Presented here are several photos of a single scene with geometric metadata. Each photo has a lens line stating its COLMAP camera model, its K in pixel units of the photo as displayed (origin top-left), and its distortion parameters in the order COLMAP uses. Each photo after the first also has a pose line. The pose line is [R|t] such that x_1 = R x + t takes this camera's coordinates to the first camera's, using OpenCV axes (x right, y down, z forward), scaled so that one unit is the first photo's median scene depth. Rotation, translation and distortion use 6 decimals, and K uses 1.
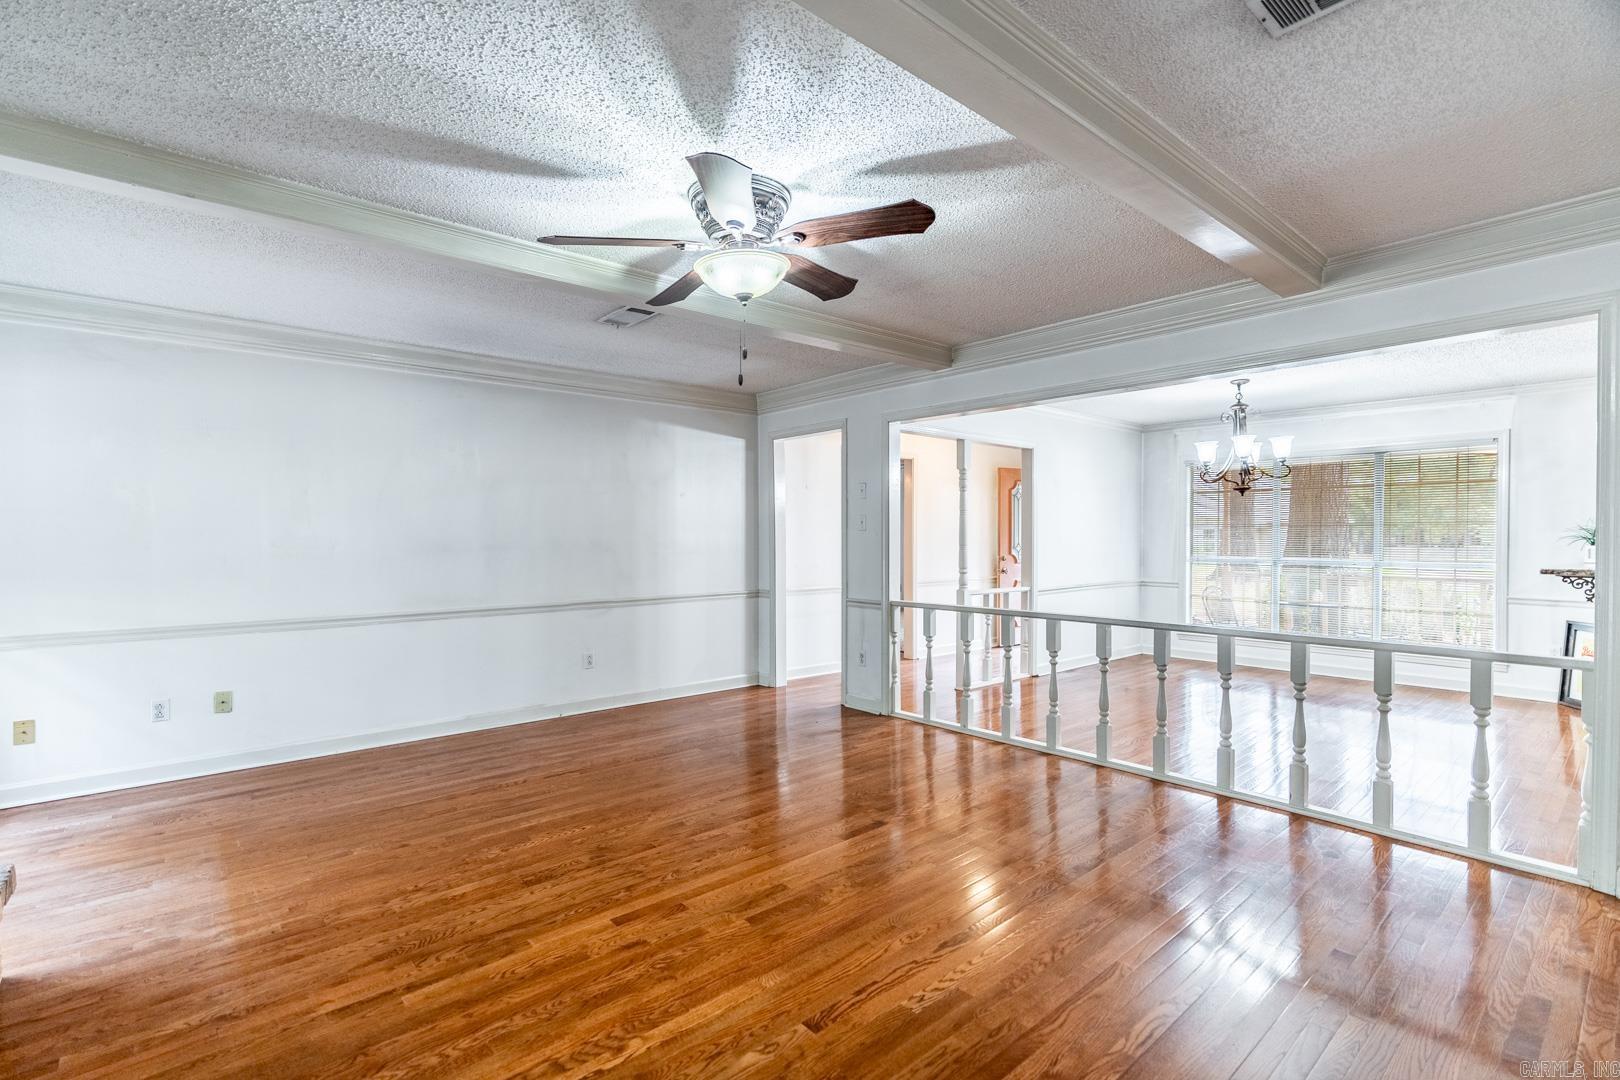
lens RADIAL K [[729.6, 0, 810.0], [0, 729.6, 540.0], [0, 0, 1]] dist [-0.016352, 0.012846]
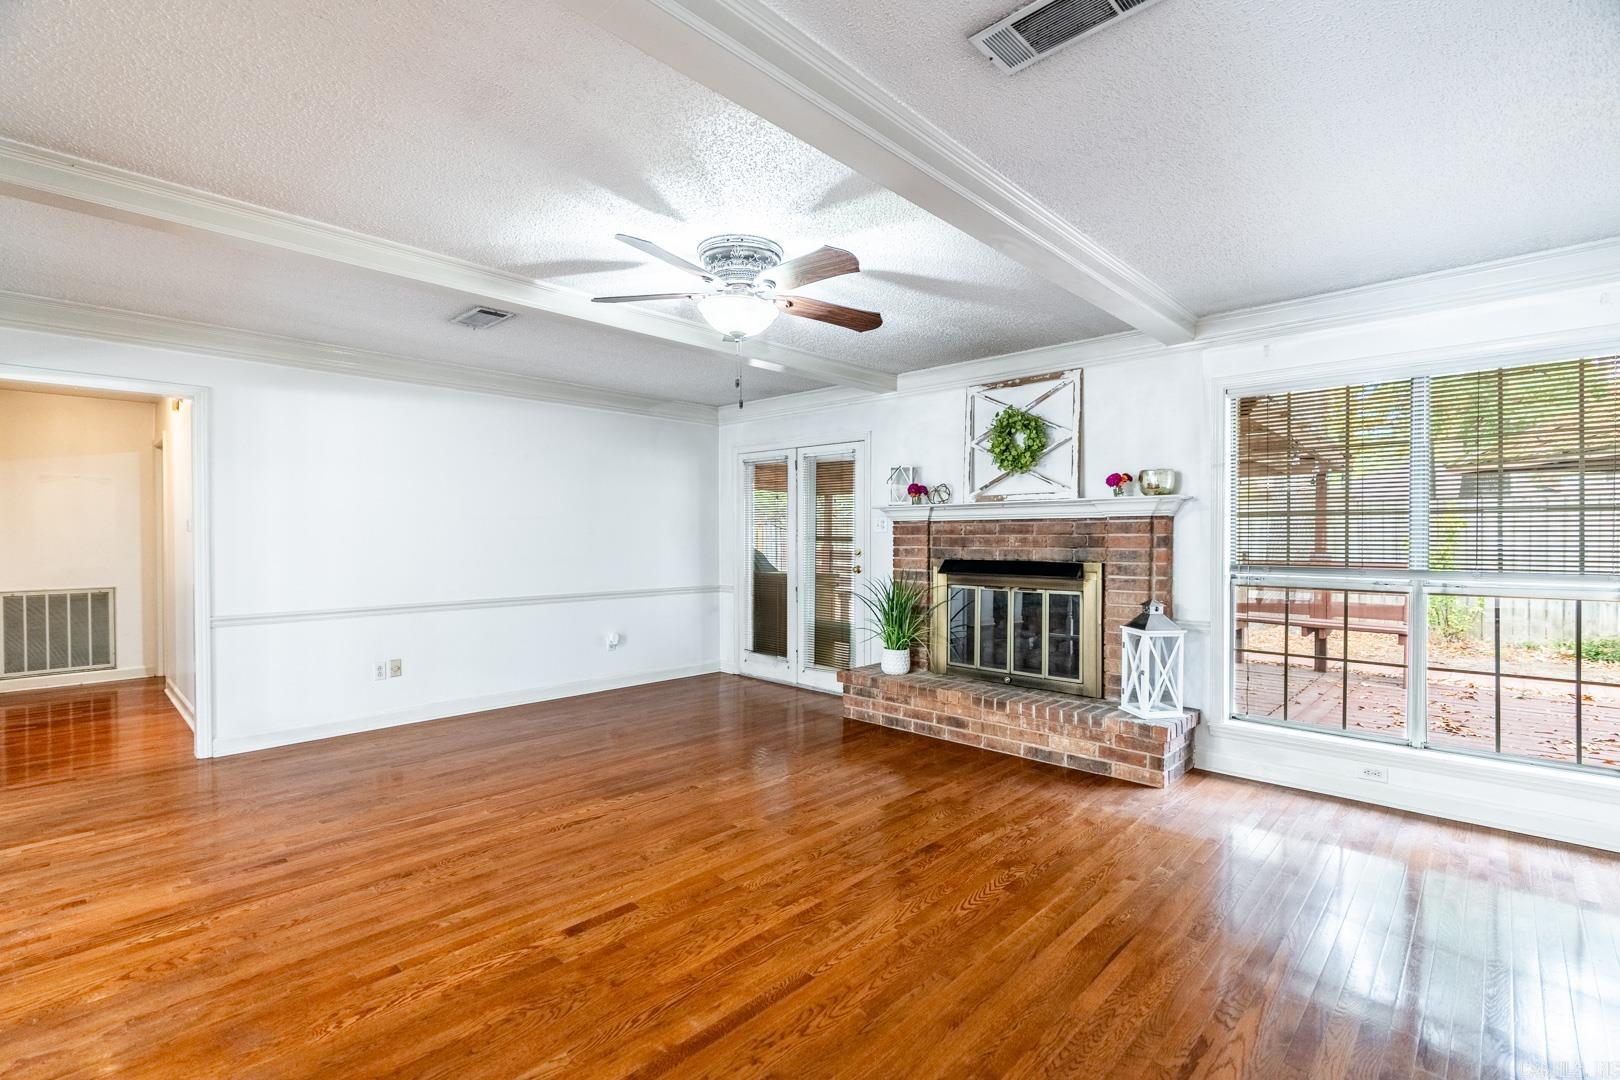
lens RADIAL K [[729.6, 0, 810.0], [0, 729.6, 540.0], [0, 0, 1]] dist [-0.016352, 0.012846]
pose [[-0.995735, 0.002248, -0.092227, -0.095078], [0.001098, 0.999921, 0.012517, -0.012825], [0.092248, 0.012362, -0.995659, 2.226786]]
